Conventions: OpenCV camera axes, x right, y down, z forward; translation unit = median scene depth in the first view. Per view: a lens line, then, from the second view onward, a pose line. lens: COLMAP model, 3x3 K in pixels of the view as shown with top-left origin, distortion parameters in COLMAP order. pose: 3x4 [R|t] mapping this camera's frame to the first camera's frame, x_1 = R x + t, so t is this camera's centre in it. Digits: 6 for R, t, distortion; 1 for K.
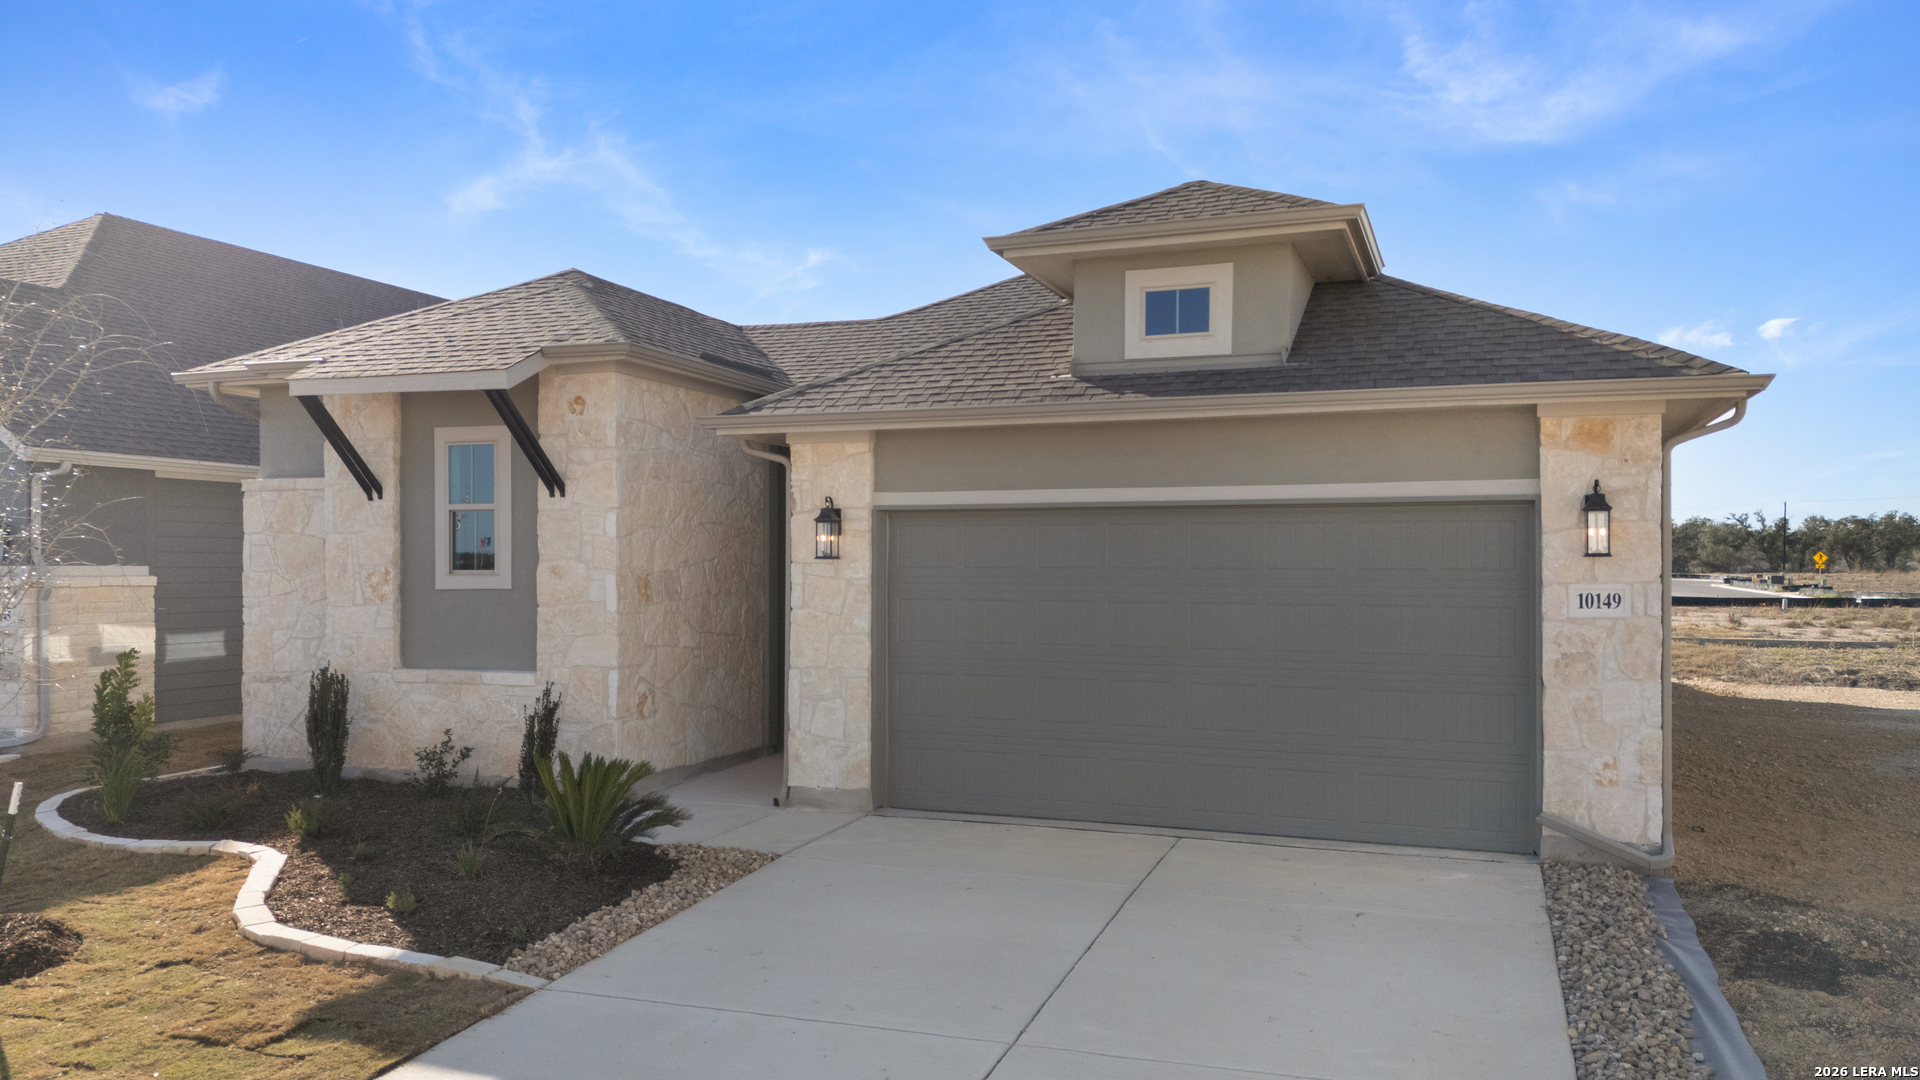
lens RADIAL K [[1432.6, 0, 966.0], [0, 1432.6, 541.3], [0, 0, 1]] dist [0.057489, -0.036161]
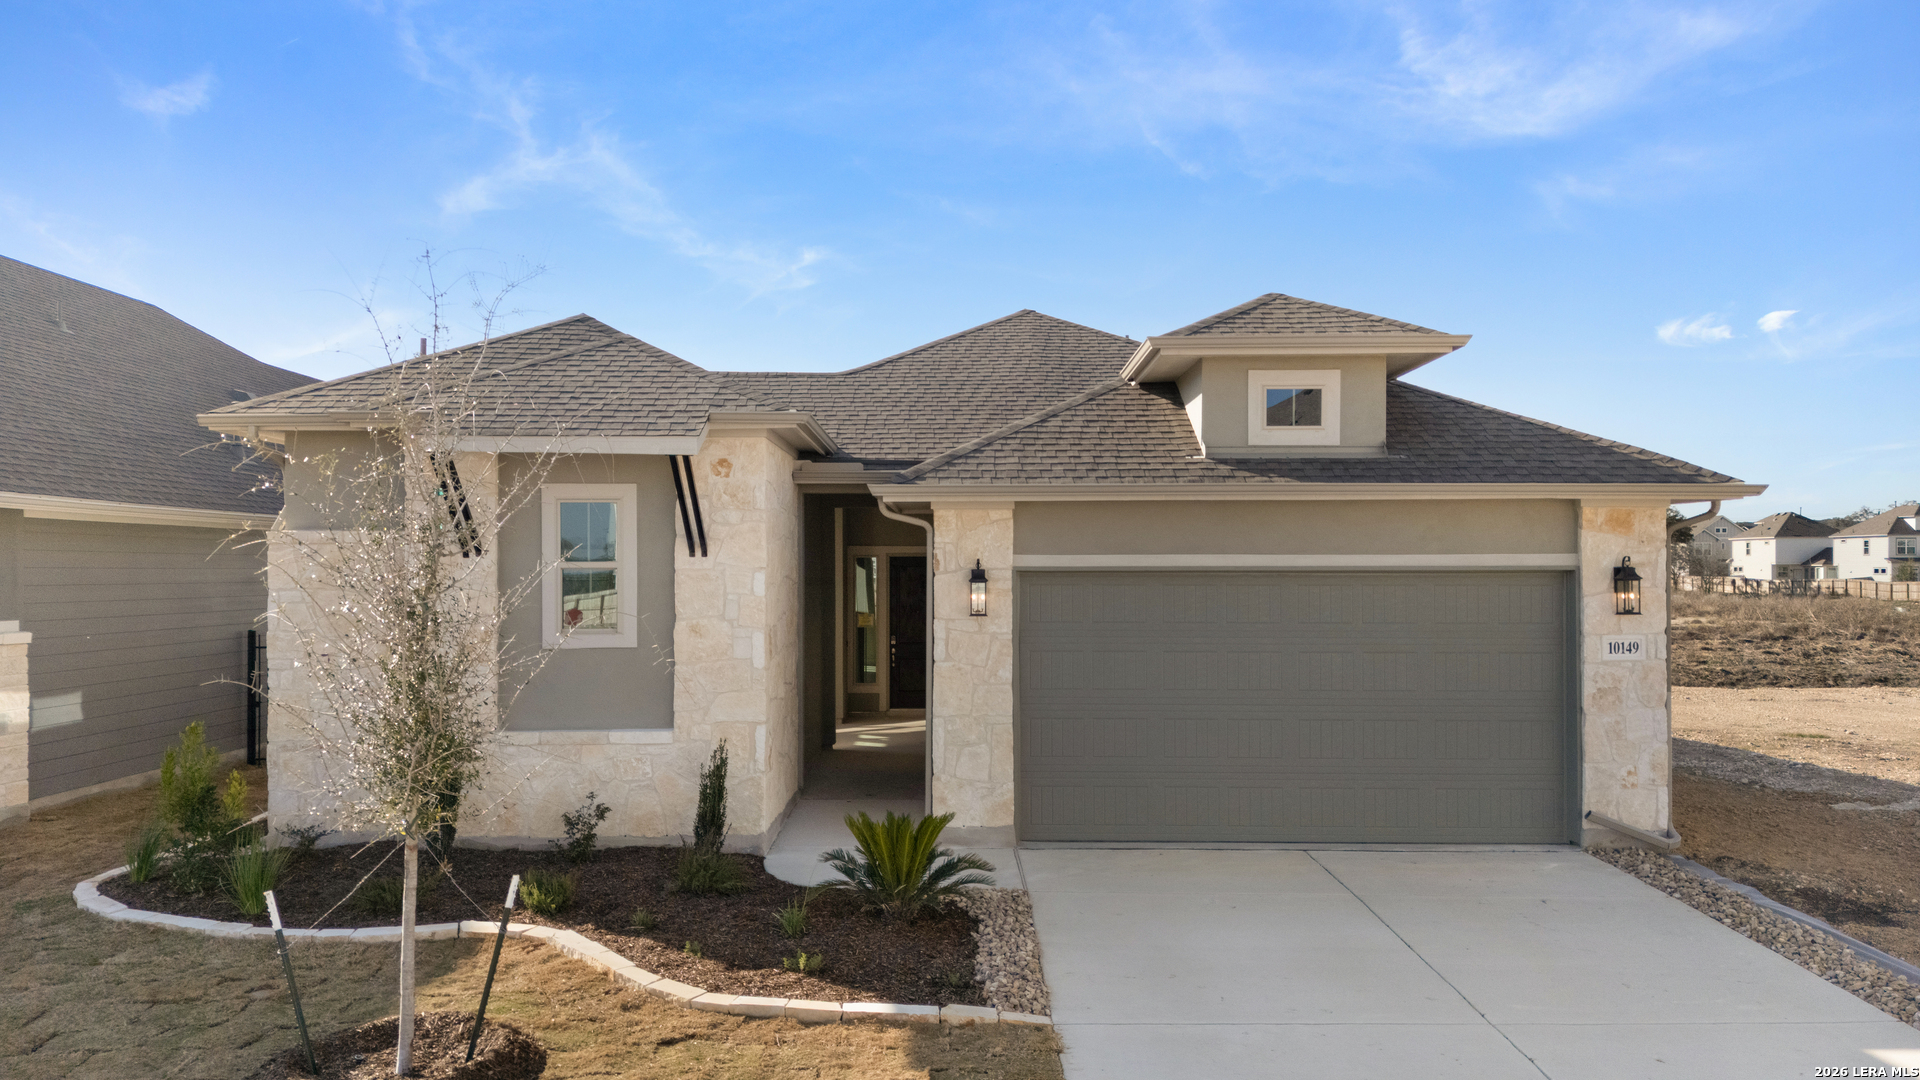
lens RADIAL K [[1432.6, 0, 979.9], [0, 1432.6, 537.0], [0, 0, 1]] dist [0.057489, -0.036161]
pose [[0.935727, 0.005499, 0.352682, -0.509082], [-0.002978, 0.999966, -0.007690, -0.042049], [-0.352712, 0.006146, 0.935712, -0.023298]]
